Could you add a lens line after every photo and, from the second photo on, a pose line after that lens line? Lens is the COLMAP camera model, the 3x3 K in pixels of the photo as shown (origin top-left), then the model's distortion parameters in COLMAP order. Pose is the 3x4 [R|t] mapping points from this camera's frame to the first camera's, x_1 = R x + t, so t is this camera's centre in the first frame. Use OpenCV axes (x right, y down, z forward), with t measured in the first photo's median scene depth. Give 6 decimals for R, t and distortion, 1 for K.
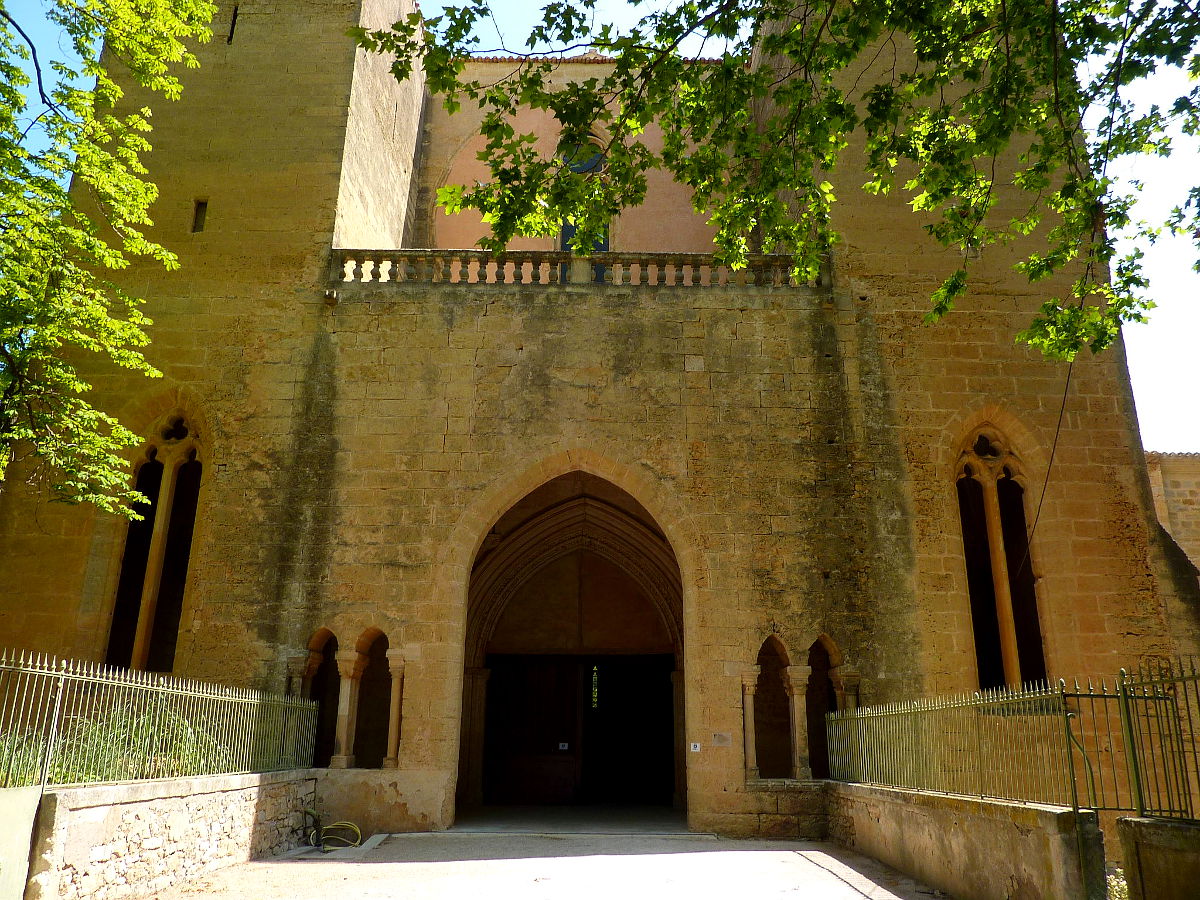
lens RADIAL K [[898.8, 0, 599.1], [0, 898.8, 454.9], [0, 0, 1]] dist [-0.030312, -0.014123]
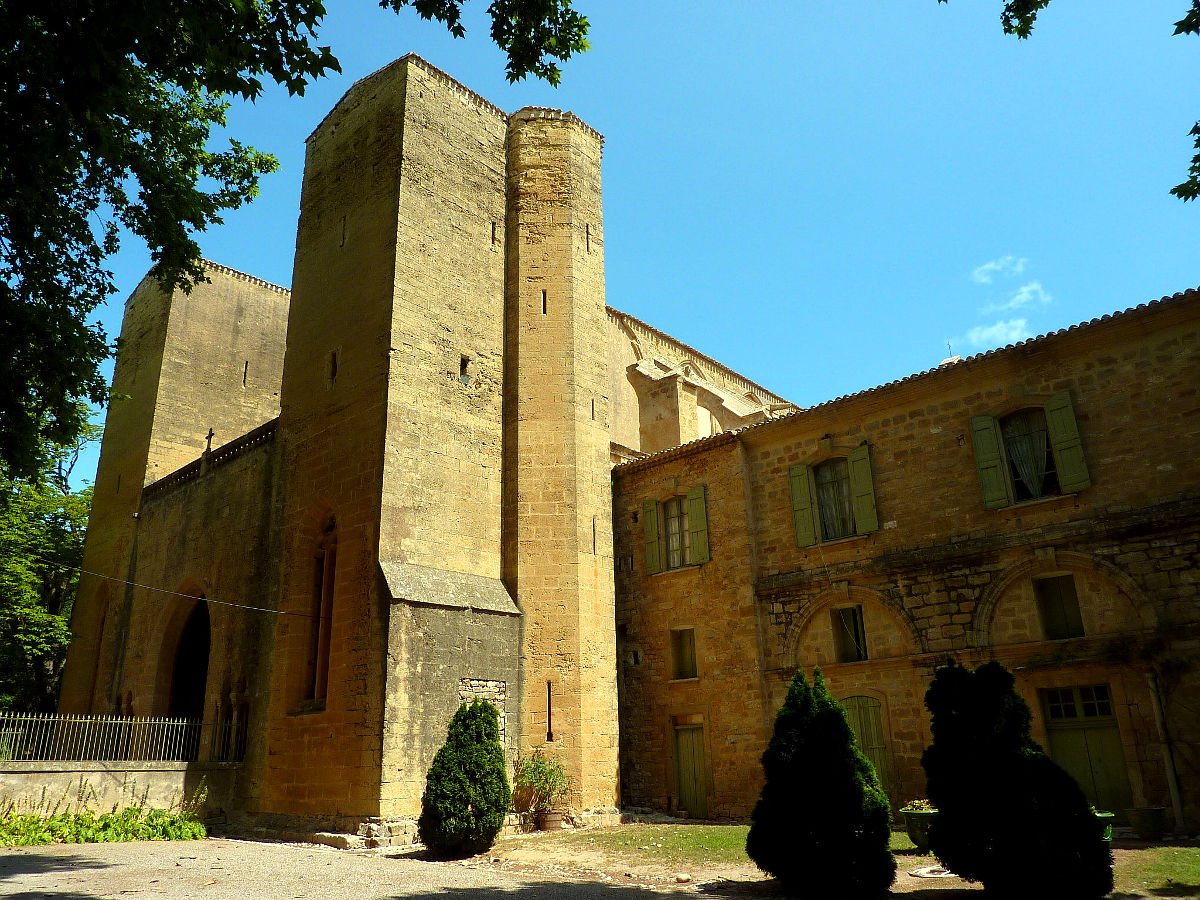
lens RADIAL K [[898.8, 0, 603.2], [0, 898.8, 446.8], [0, 0, 1]] dist [-0.030312, -0.014123]
pose [[0.737060, -0.259399, -0.624063, 1.725513], [0.242293, 0.963446, -0.114303, 0.142819], [0.630902, -0.066958, 0.772968, 0.188068]]
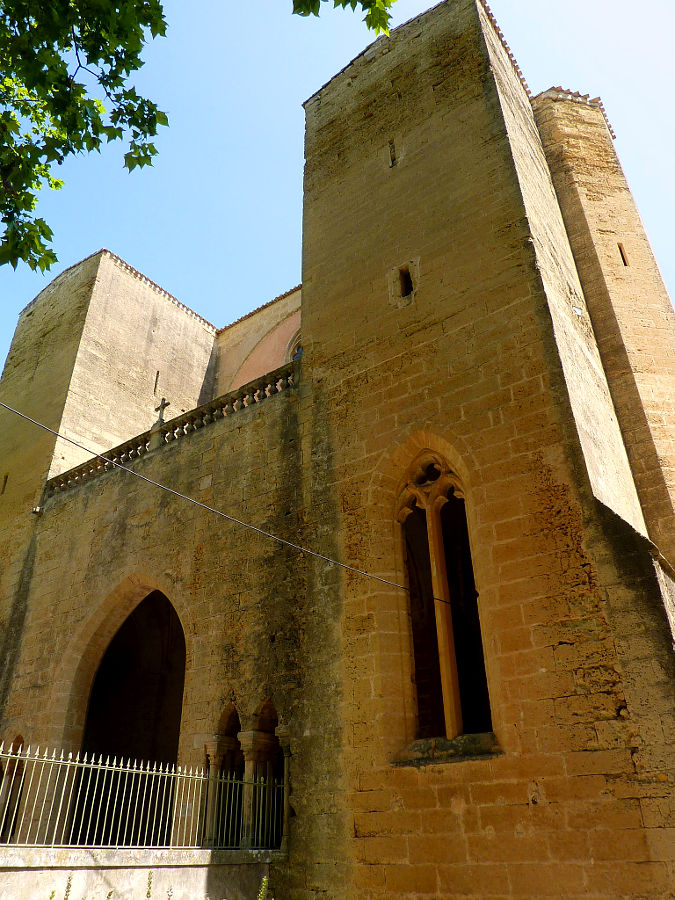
lens RADIAL K [[674.1, 0, 335.5], [0, 674.1, 448.1], [0, 0, 1]] dist [-0.030312, -0.014123]
pose [[0.805690, -0.324836, -0.495324, 0.747179], [0.200504, 0.936415, -0.287968, 0.160693], [0.557371, 0.132699, 0.819591, 0.351878]]
